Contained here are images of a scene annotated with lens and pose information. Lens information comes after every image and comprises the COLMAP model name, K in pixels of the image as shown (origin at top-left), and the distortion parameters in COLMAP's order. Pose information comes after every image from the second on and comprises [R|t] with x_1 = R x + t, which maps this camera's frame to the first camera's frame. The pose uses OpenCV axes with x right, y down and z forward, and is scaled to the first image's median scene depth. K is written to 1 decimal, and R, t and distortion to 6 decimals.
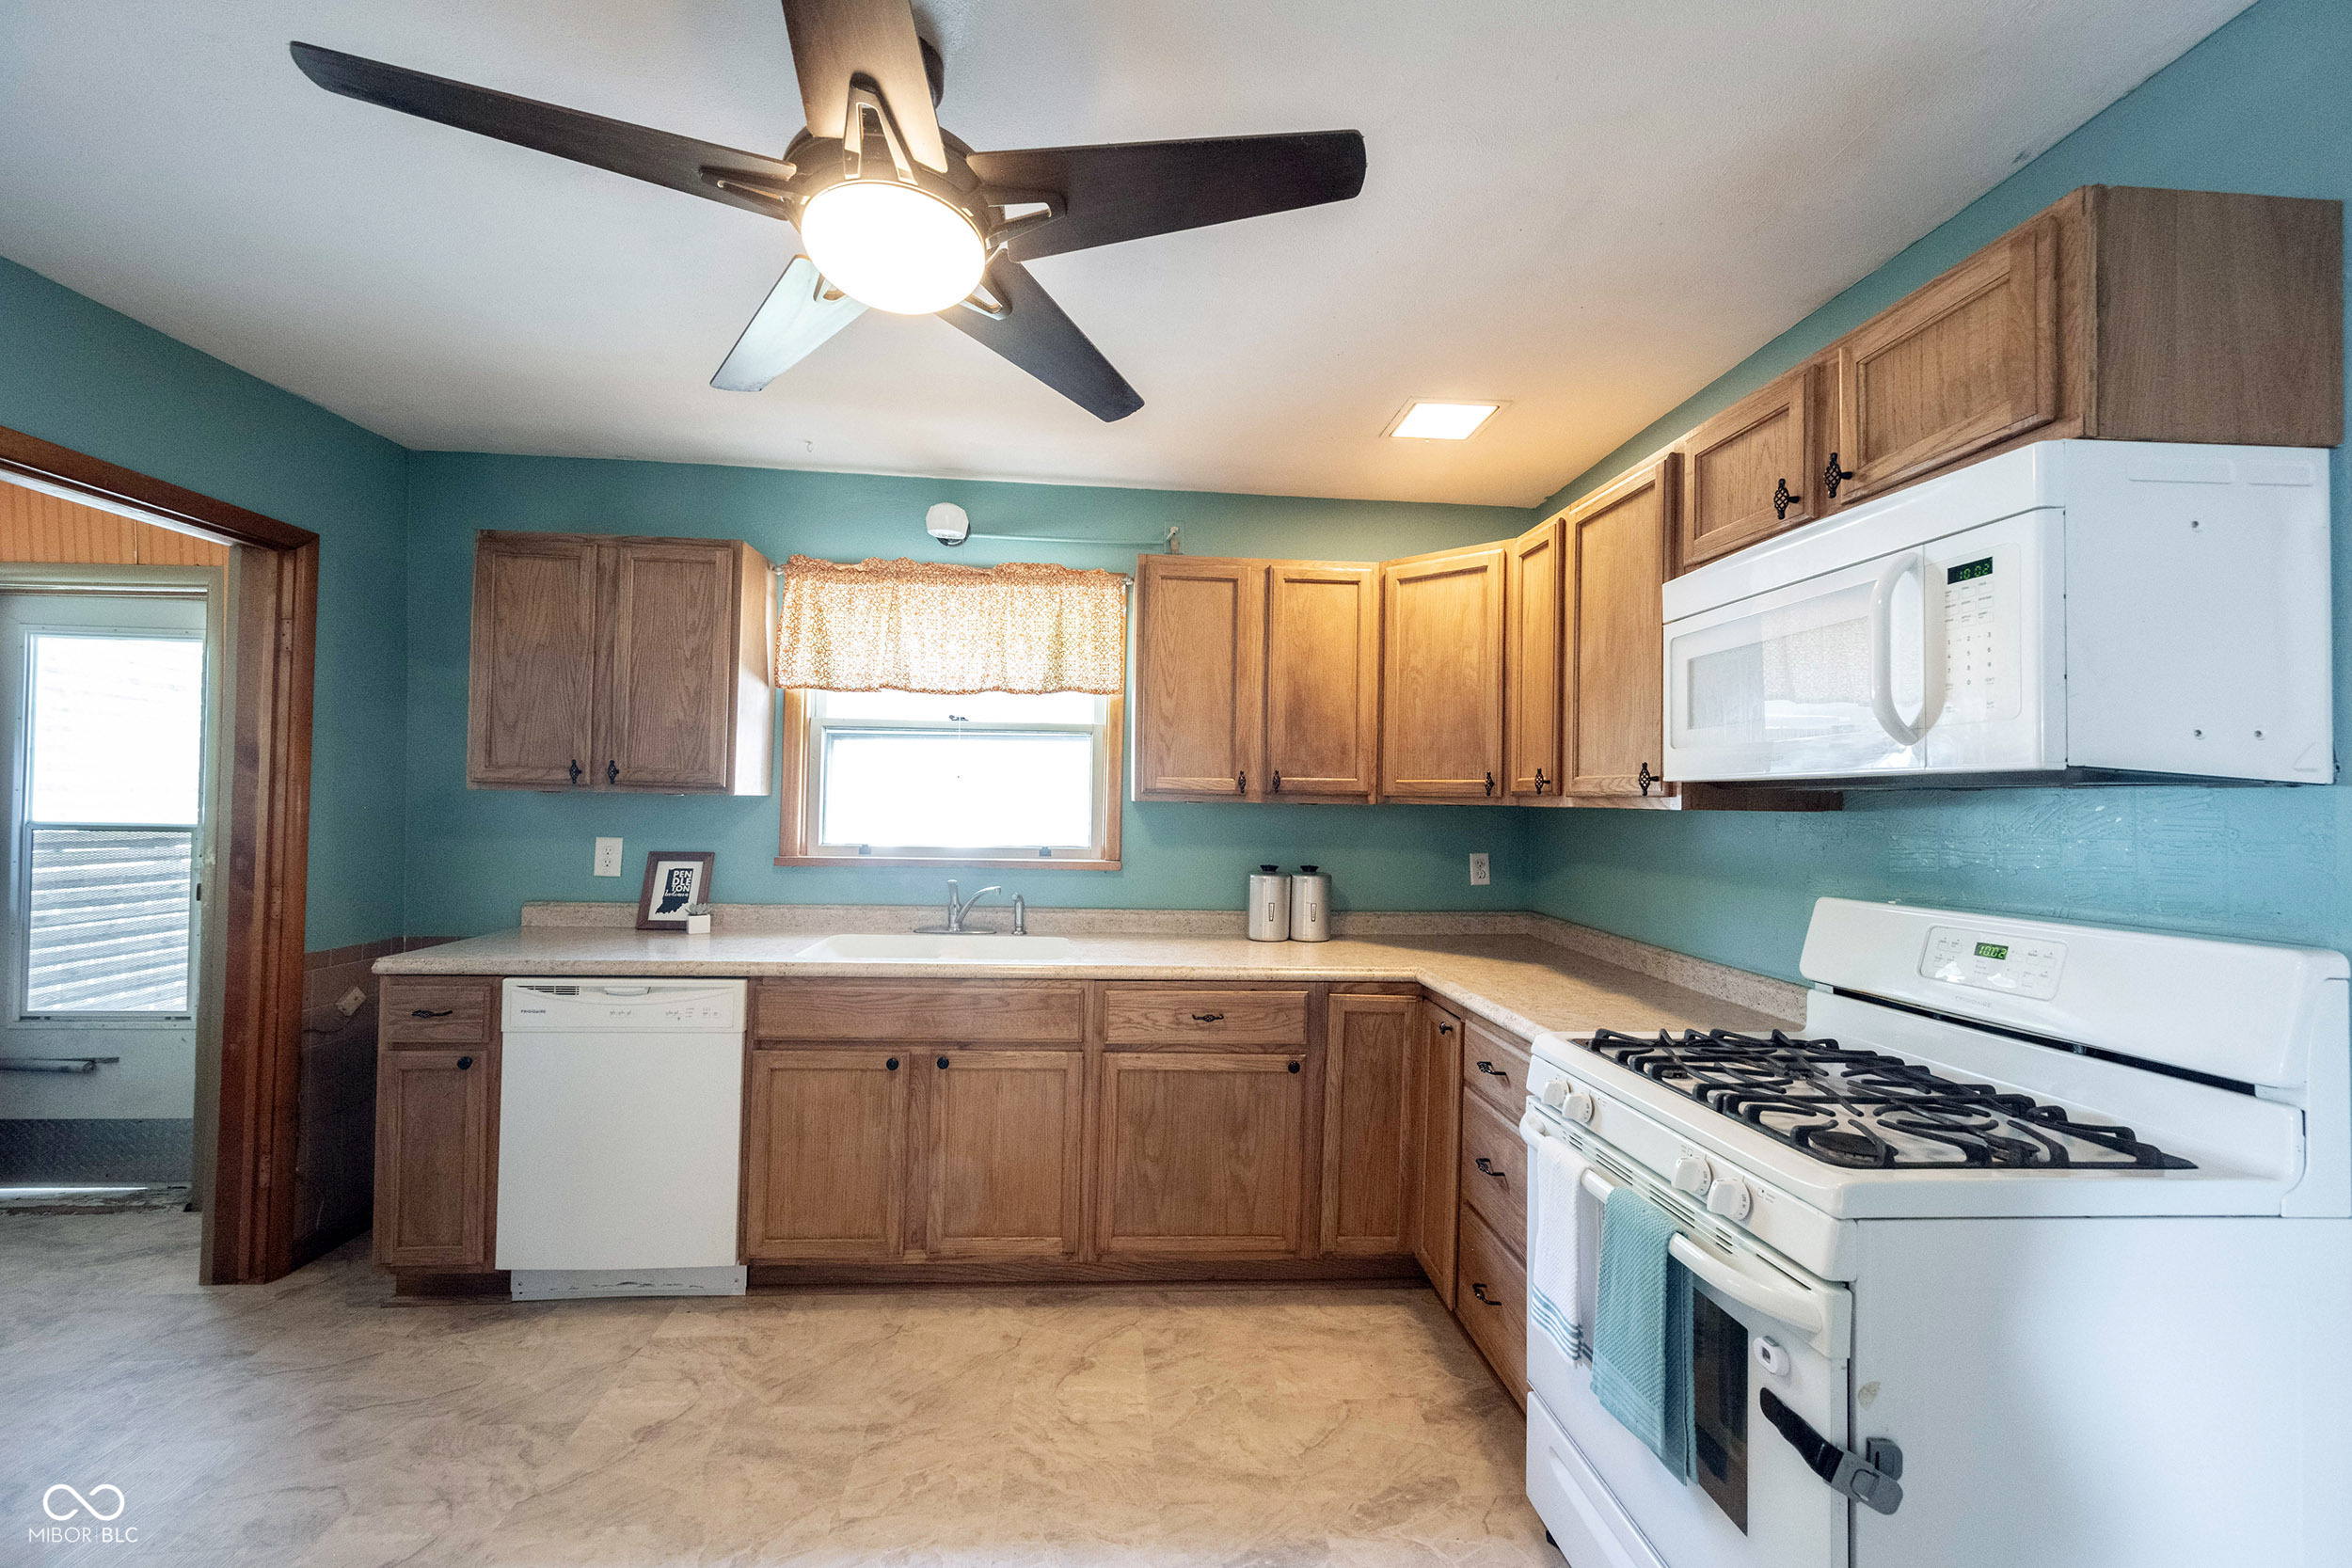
lens RADIAL K [[941.0, 0, 1177.5], [0, 941.0, 787.7], [0, 0, 1]] dist [-0.002078, 0.000780]
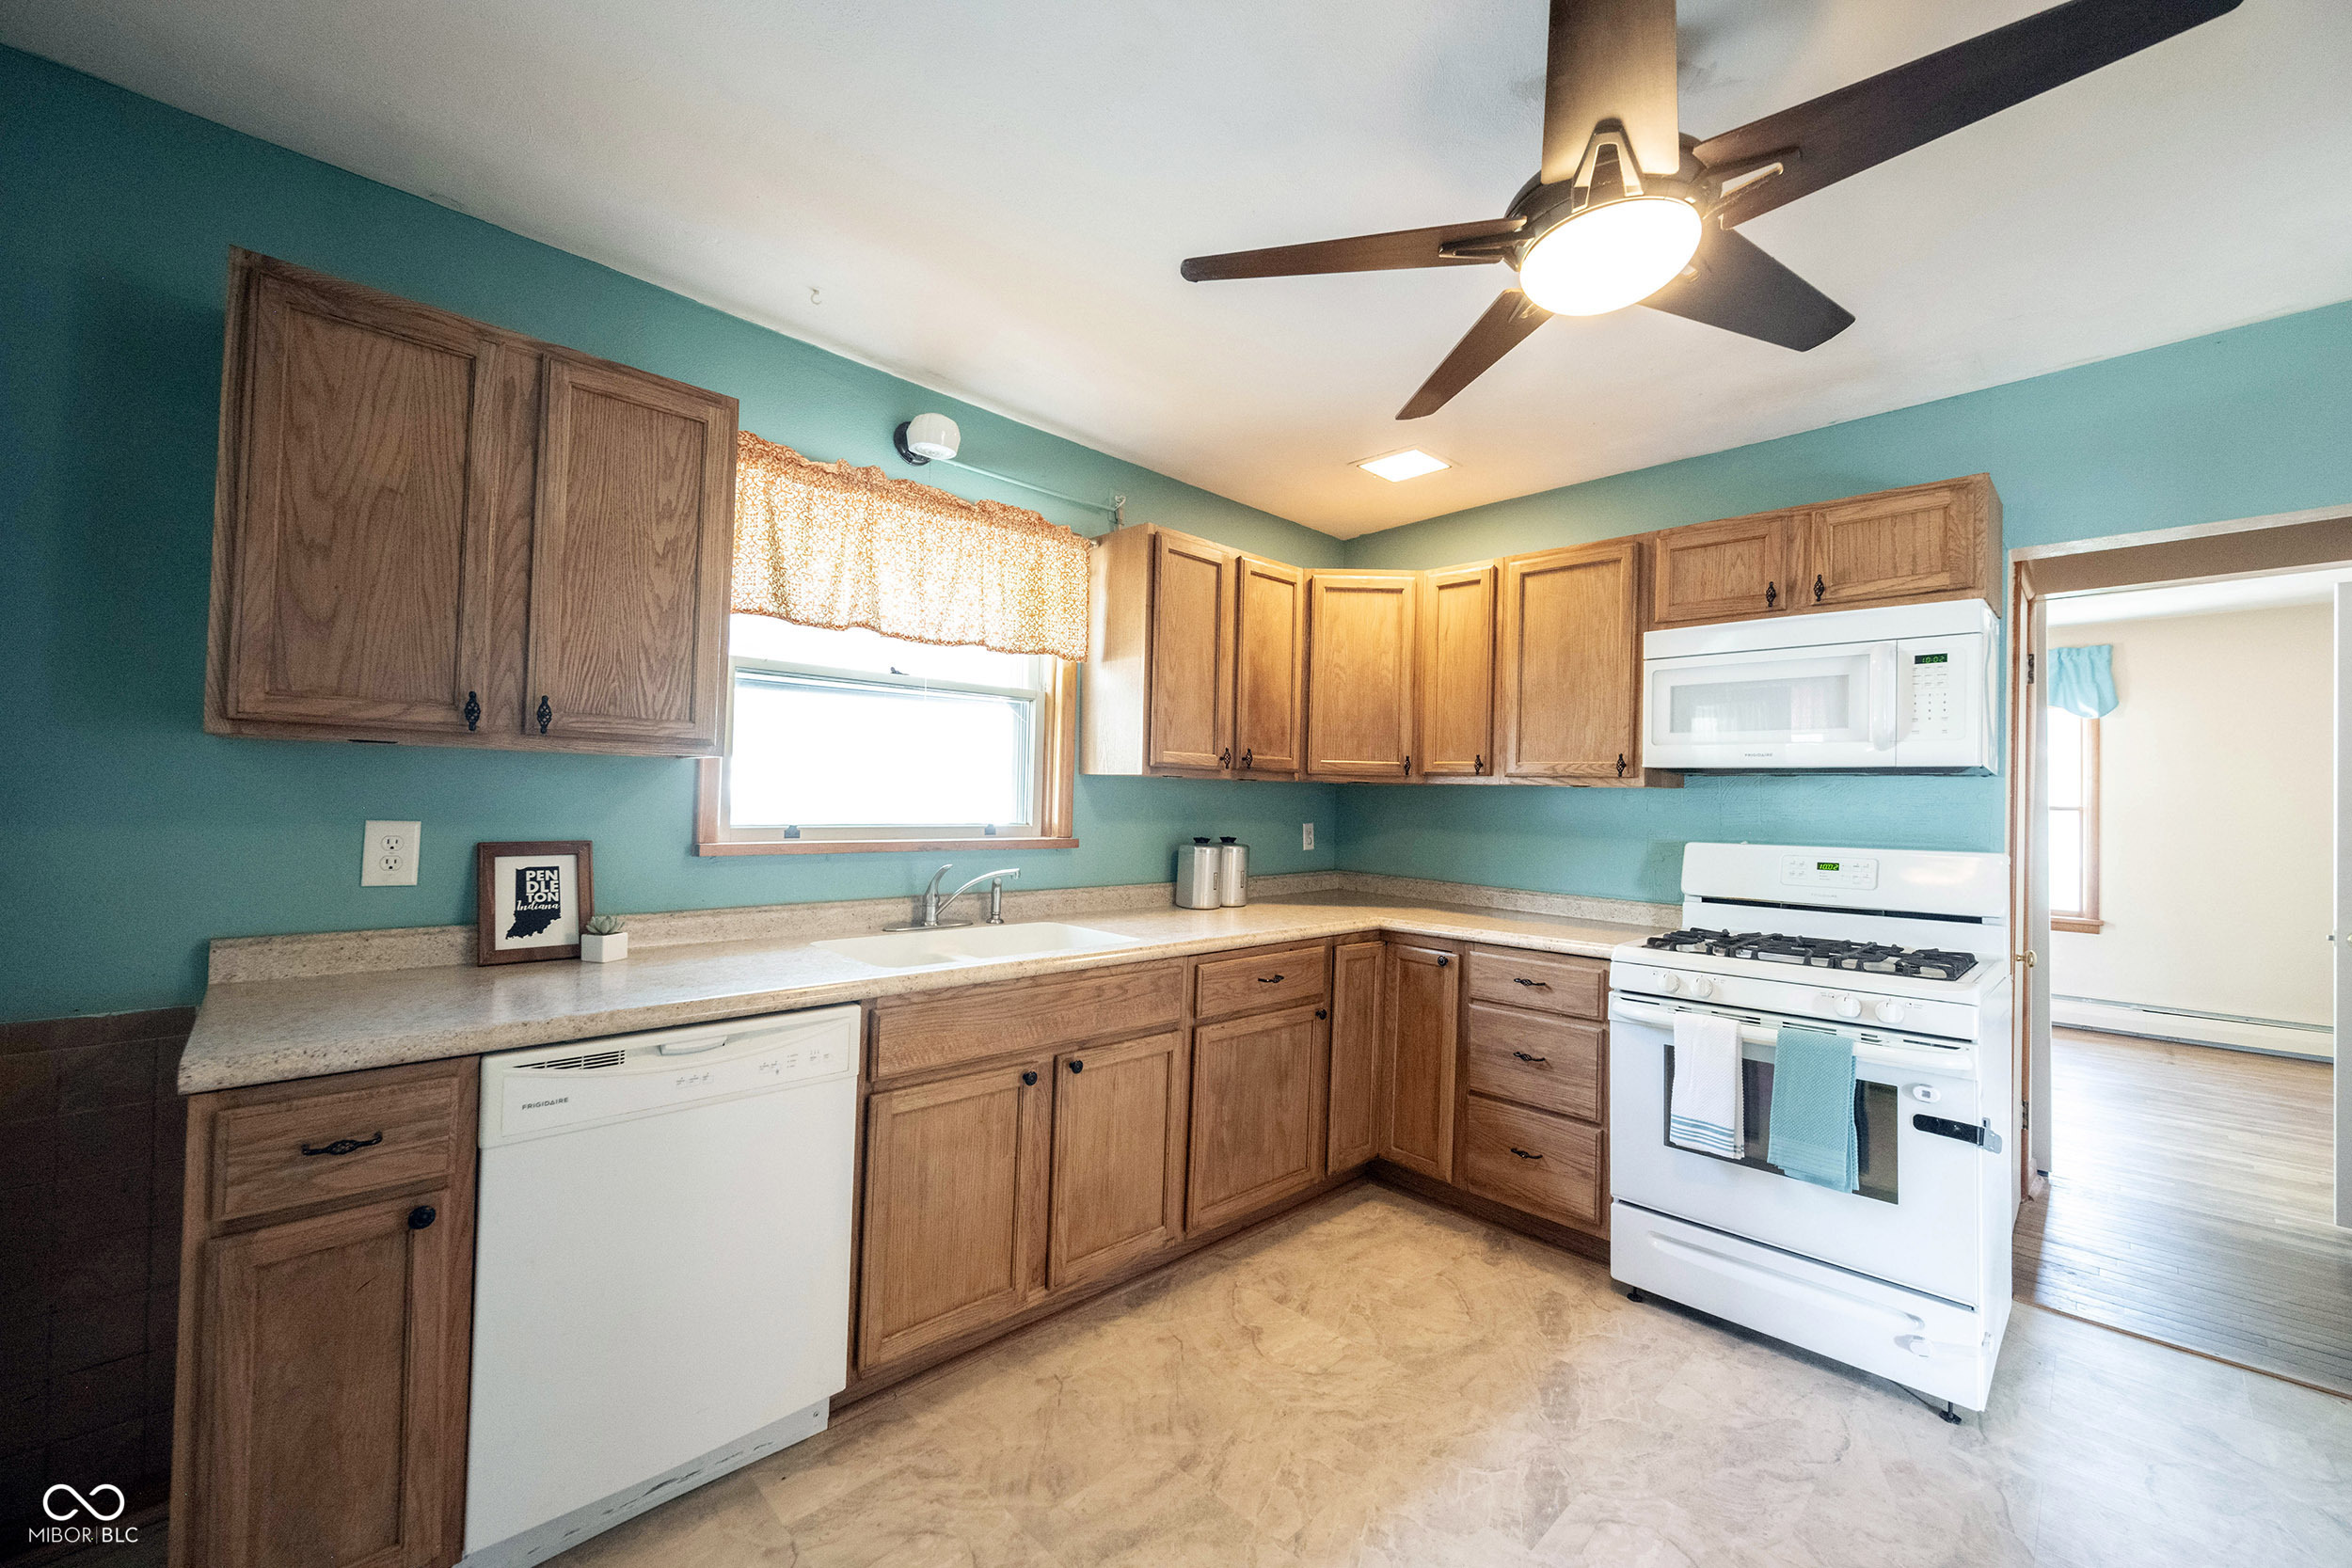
lens RADIAL K [[941.0, 0, 1168.3], [0, 941.0, 780.2], [0, 0, 1]] dist [-0.002078, 0.000780]
pose [[0.763405, 0.011976, 0.645809, -0.733949], [-0.020761, 0.999766, 0.006002, 0.015114], [-0.645586, -0.017990, 0.763475, 0.263531]]
